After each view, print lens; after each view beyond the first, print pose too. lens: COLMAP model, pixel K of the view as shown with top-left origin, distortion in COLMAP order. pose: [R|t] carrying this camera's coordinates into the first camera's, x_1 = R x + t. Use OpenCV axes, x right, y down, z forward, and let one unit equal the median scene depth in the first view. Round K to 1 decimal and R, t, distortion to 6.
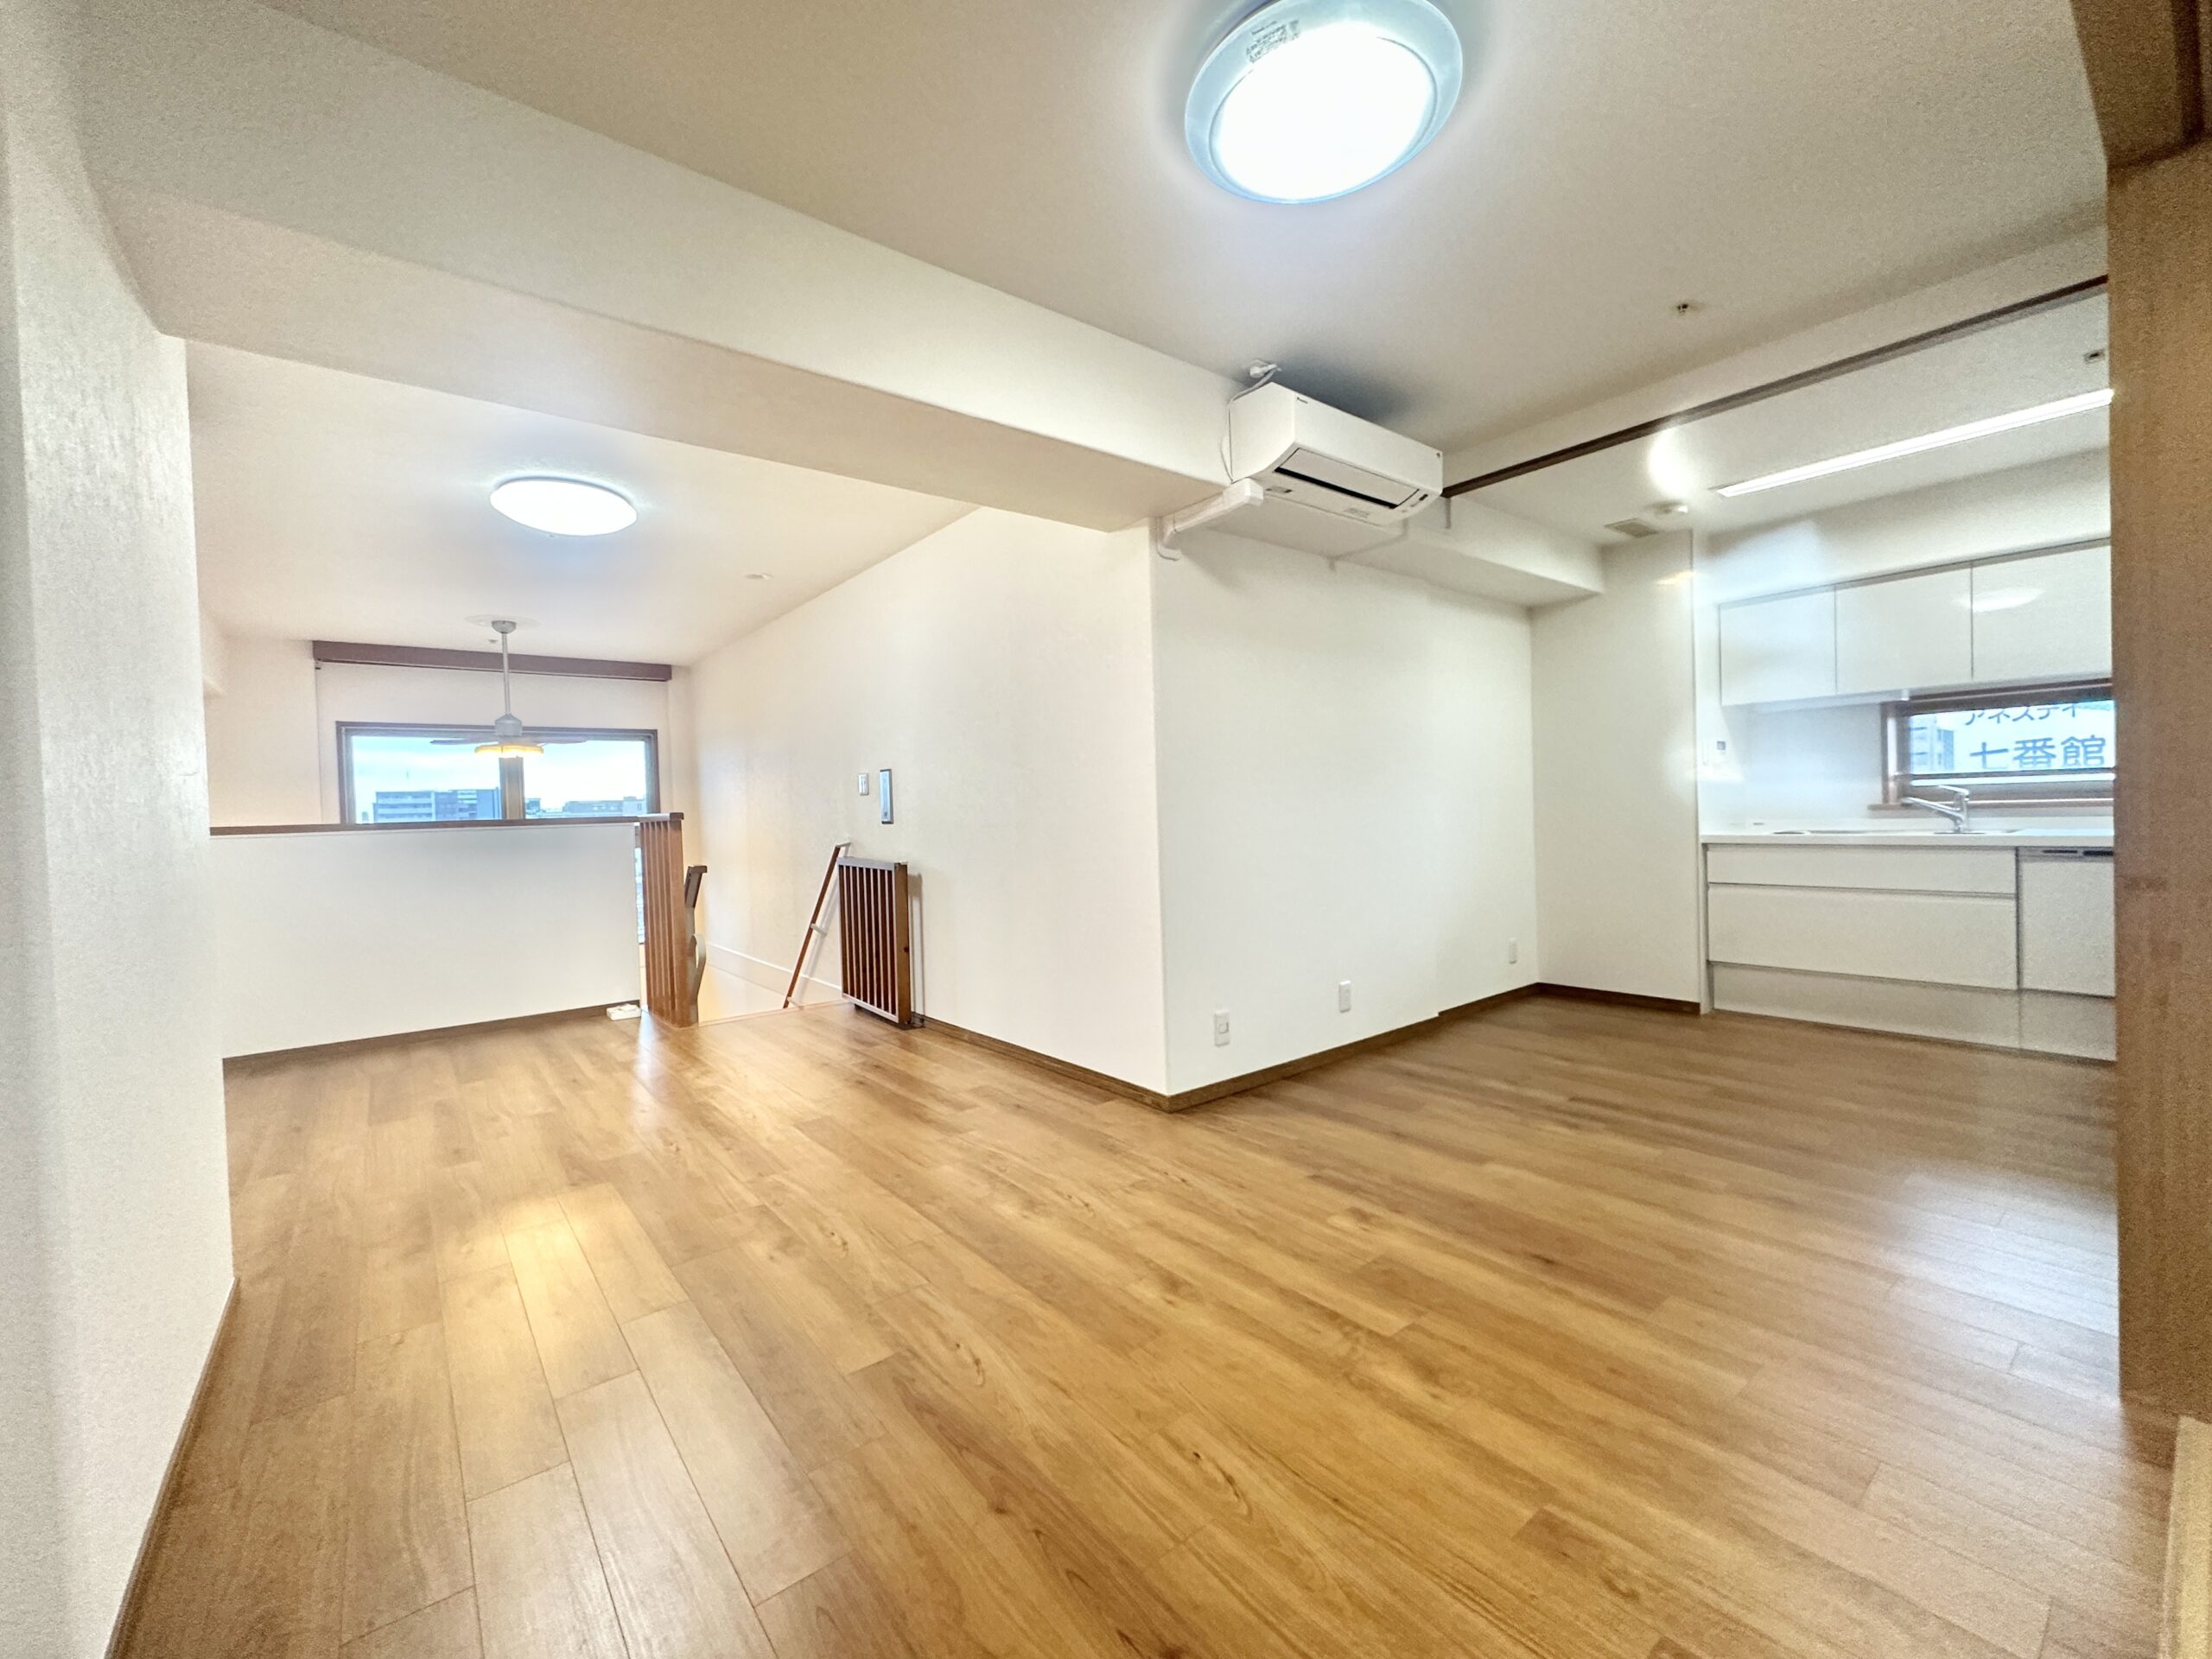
lens RADIAL K [[894.8, 0, 1102.5], [0, 894.8, 833.3], [0, 0, 1]] dist [-0.002666, -0.000173]
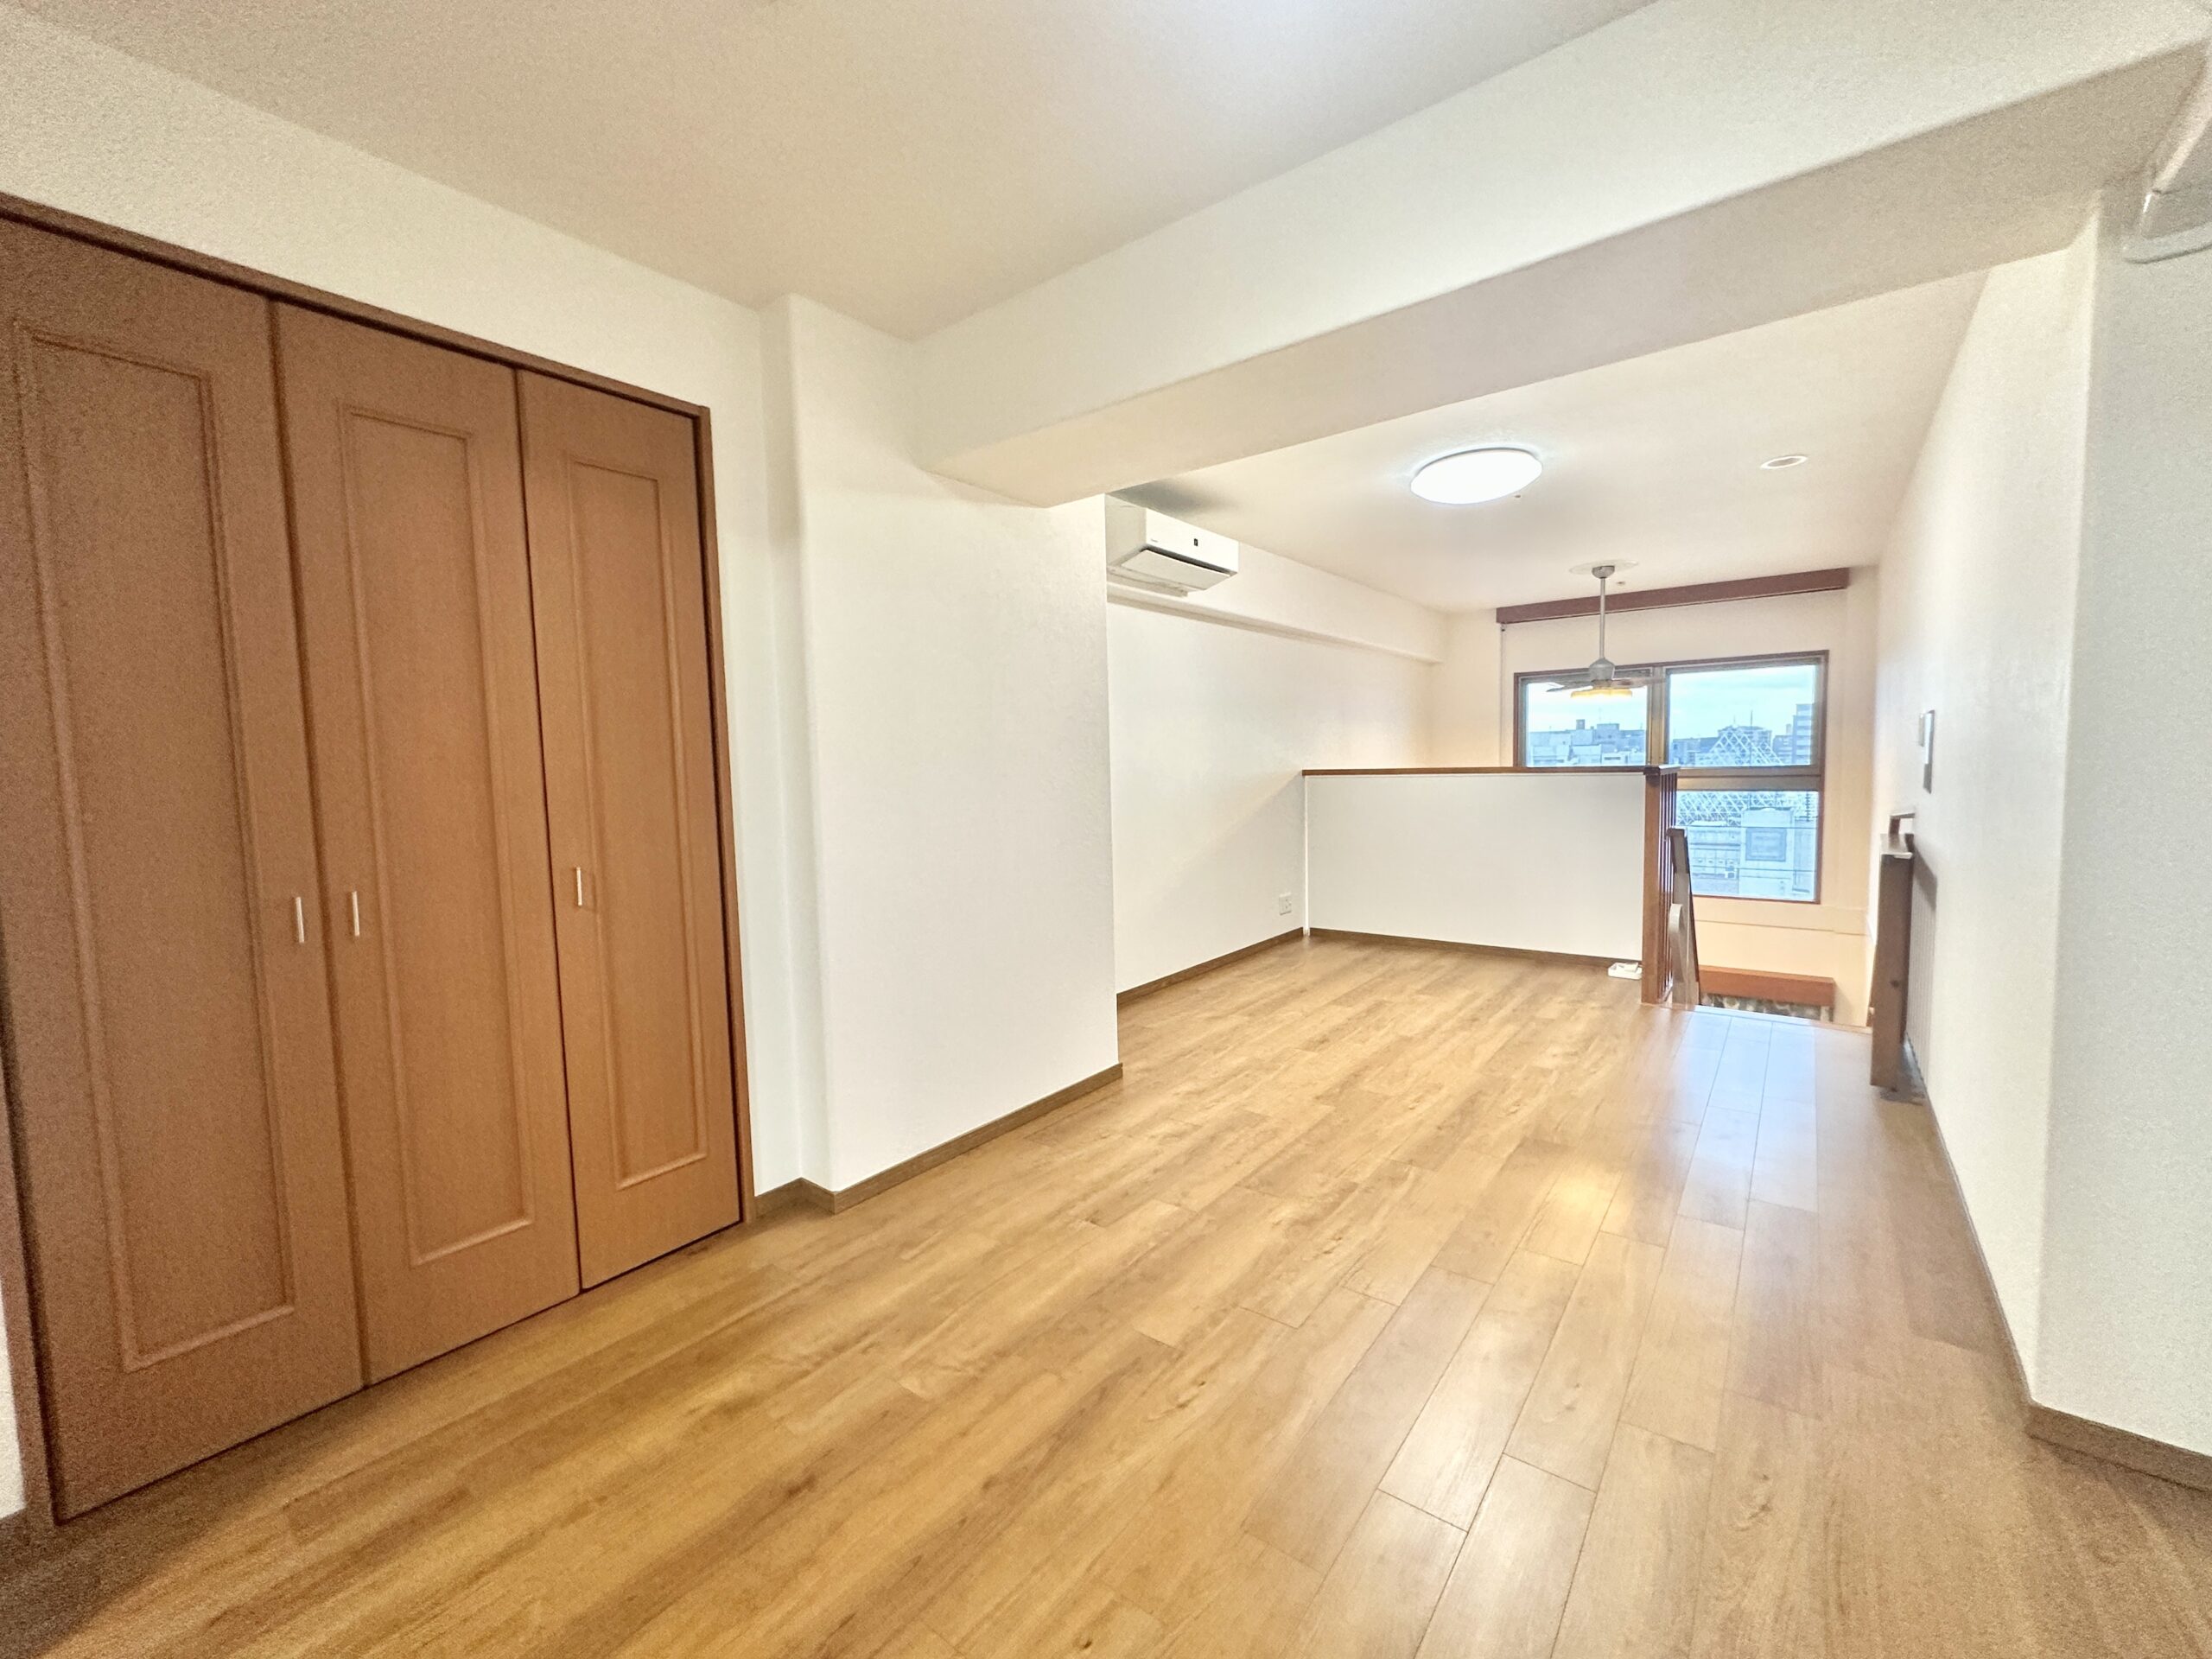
lens RADIAL K [[894.8, 0, 1107.5], [0, 894.8, 820.7], [0, 0, 1]] dist [-0.002666, -0.000173]
pose [[0.242920, 0.088262, -0.966023, 0.456930], [-0.008389, 0.996006, 0.088892, -0.075912], [0.970010, -0.013490, 0.242690, 0.448385]]
